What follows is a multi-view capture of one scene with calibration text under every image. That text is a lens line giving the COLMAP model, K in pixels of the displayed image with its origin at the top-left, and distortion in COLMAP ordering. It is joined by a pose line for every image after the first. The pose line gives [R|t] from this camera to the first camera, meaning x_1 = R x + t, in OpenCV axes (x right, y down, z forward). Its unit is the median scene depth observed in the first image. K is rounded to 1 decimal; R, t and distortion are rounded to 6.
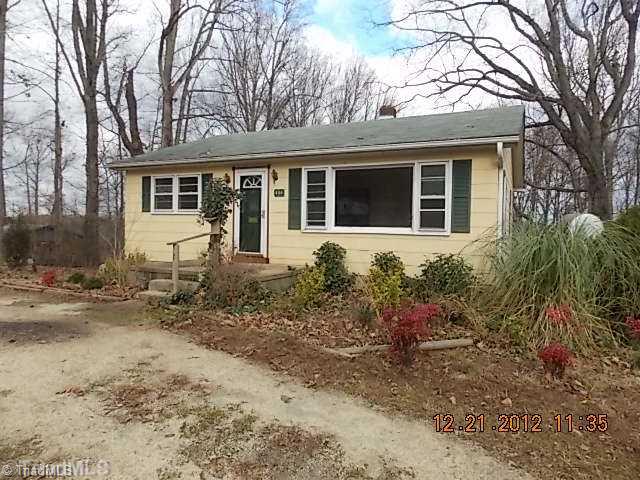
lens RADIAL K [[431.5, 0, 318.9], [0, 431.5, 240.4], [0, 0, 1]] dist [-0.000284, 0.001365]
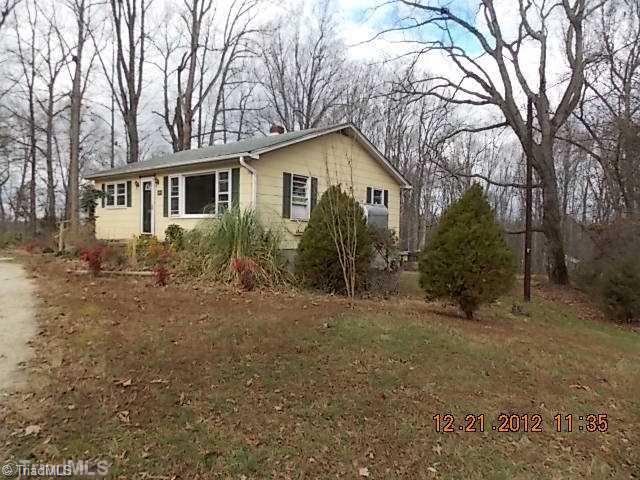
lens RADIAL K [[431.5, 0, 321.5], [0, 431.5, 239.6], [0, 0, 1]] dist [-0.000284, 0.001365]
pose [[0.974181, 0.003903, -0.225733, 0.796781], [-0.005121, 0.999975, -0.004812, 0.057696], [0.225709, 0.005844, 0.974177, -0.336631]]
